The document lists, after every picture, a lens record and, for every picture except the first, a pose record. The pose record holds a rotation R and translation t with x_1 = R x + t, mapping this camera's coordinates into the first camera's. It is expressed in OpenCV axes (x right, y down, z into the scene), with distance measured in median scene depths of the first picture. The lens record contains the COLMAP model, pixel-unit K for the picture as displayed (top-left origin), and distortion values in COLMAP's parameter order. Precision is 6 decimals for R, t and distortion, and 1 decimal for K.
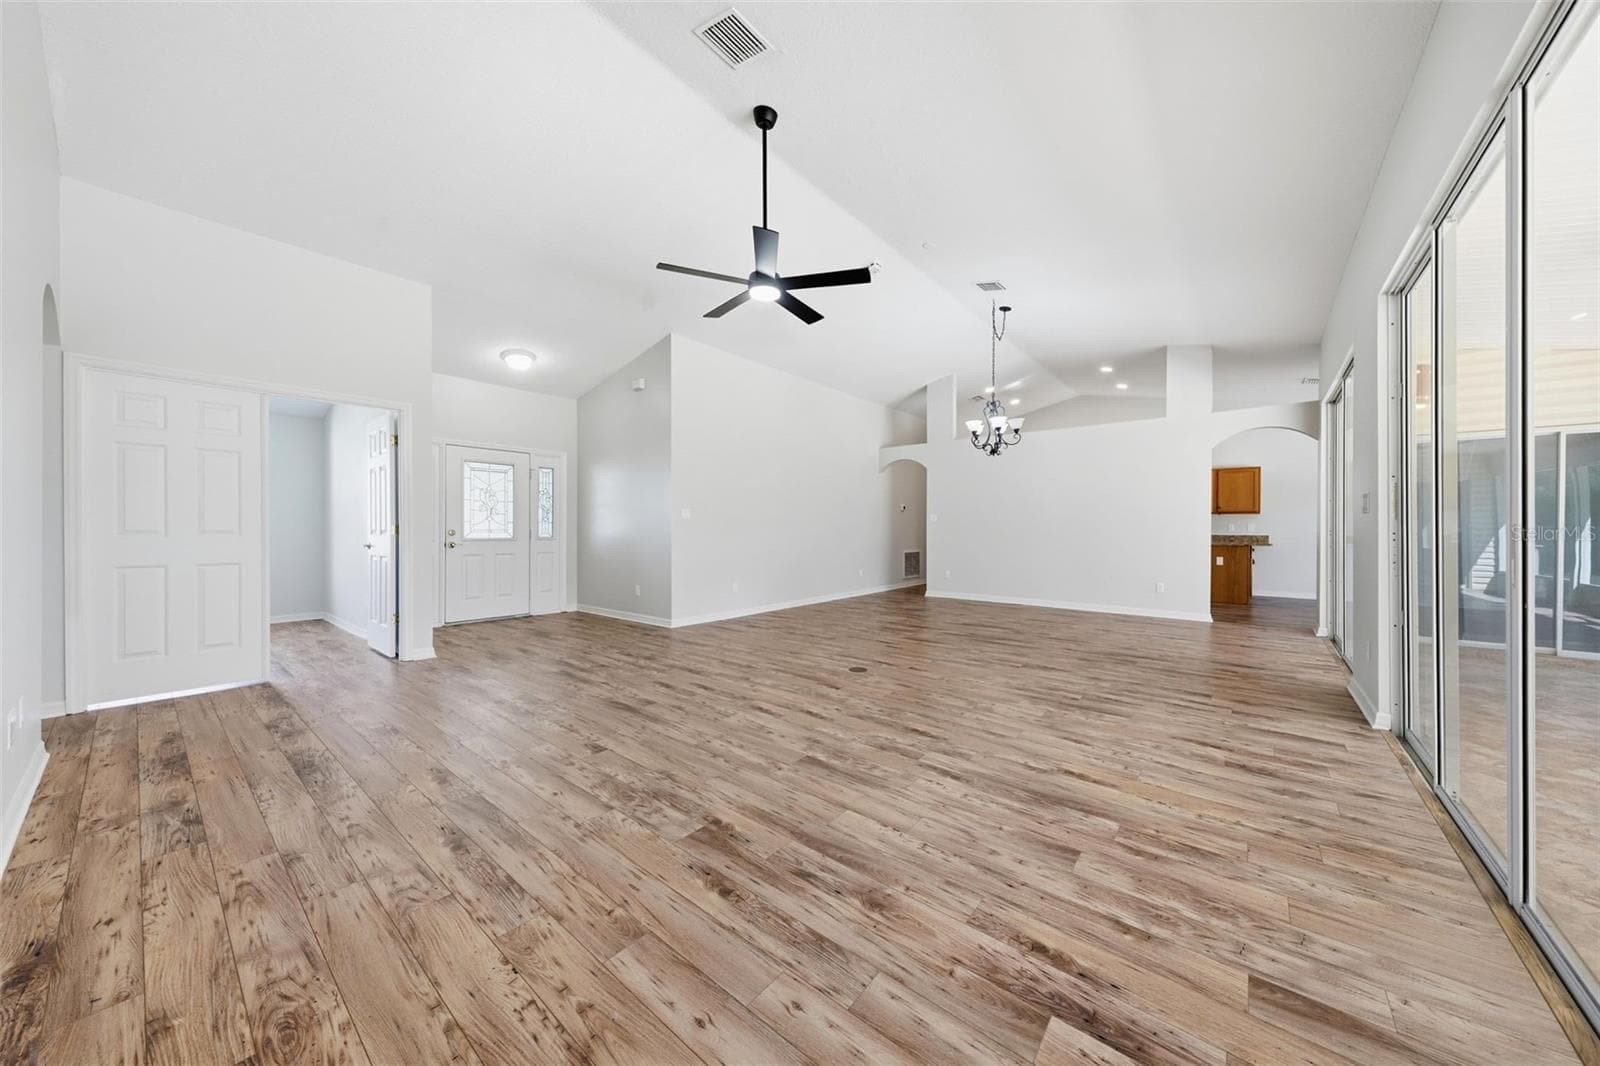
lens RADIAL K [[543.3, 0, 783.5], [0, 543.3, 529.9], [0, 0, 1]] dist [-0.000150, -0.000041]
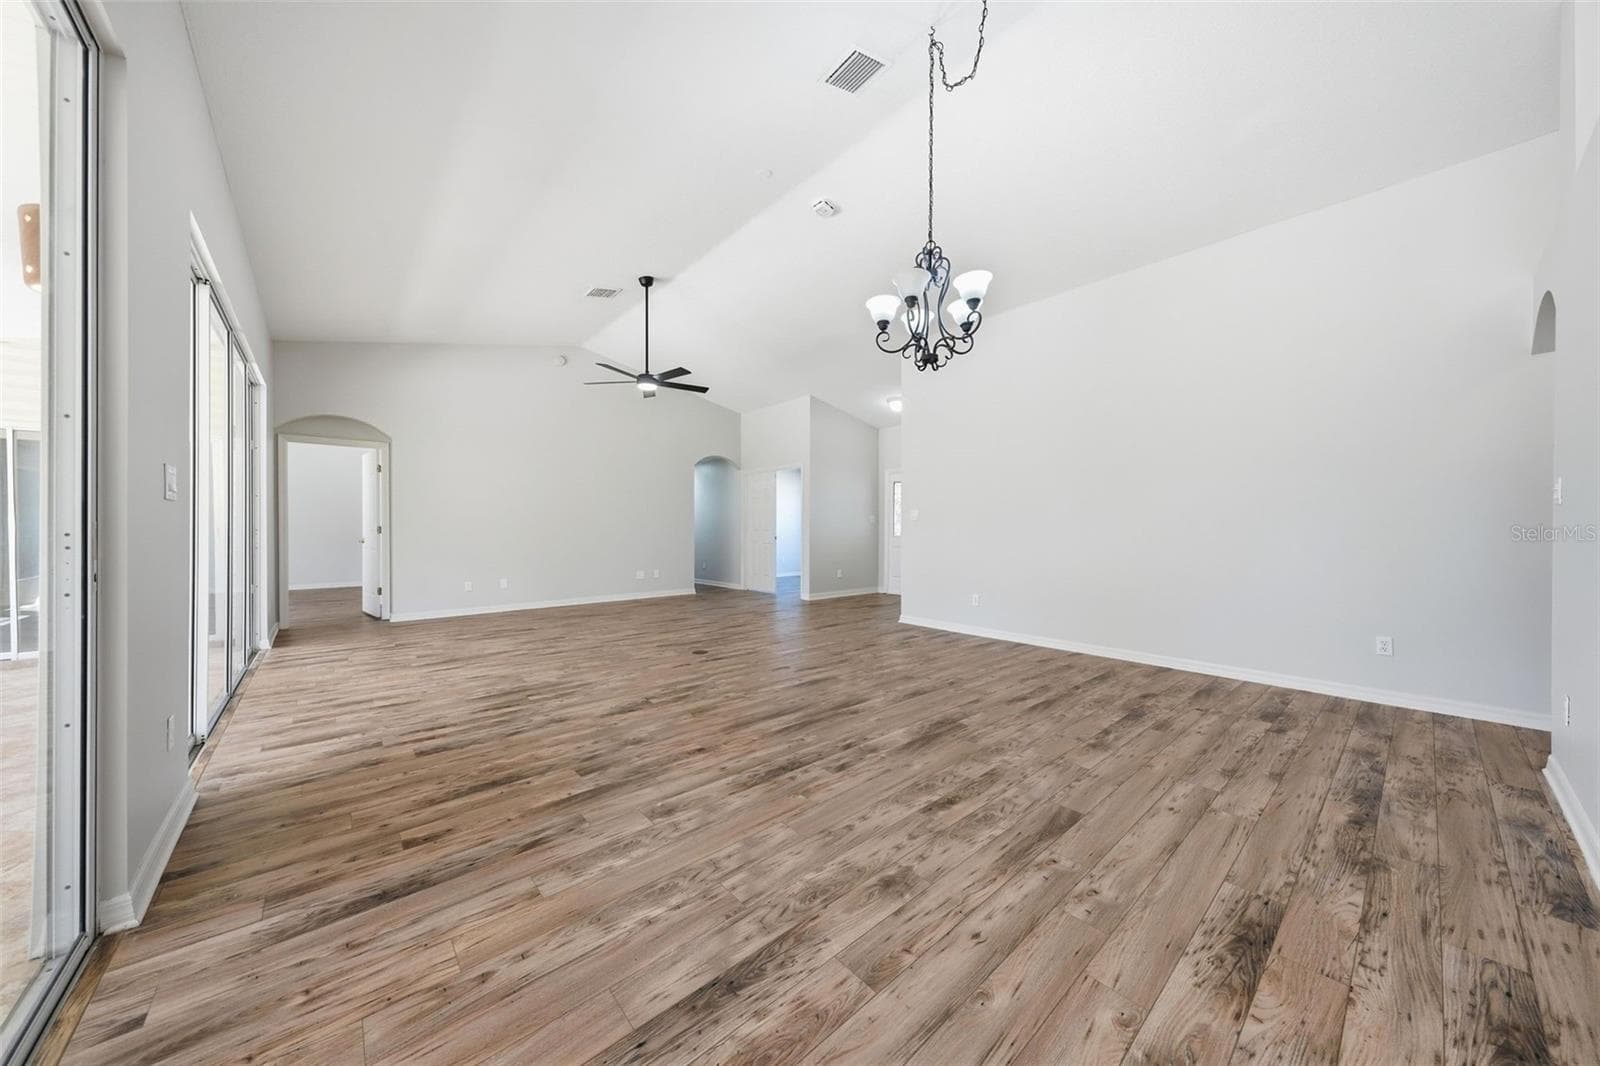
lens RADIAL K [[543.3, 0, 783.5], [0, 543.3, 529.9], [0, 0, 1]] dist [-0.000150, -0.000041]
pose [[-0.168800, 0.001396, -0.985649, 1.564739], [0.000824, 0.999999, 0.001275, 0.013456], [0.985650, -0.000597, -0.168801, 1.776209]]
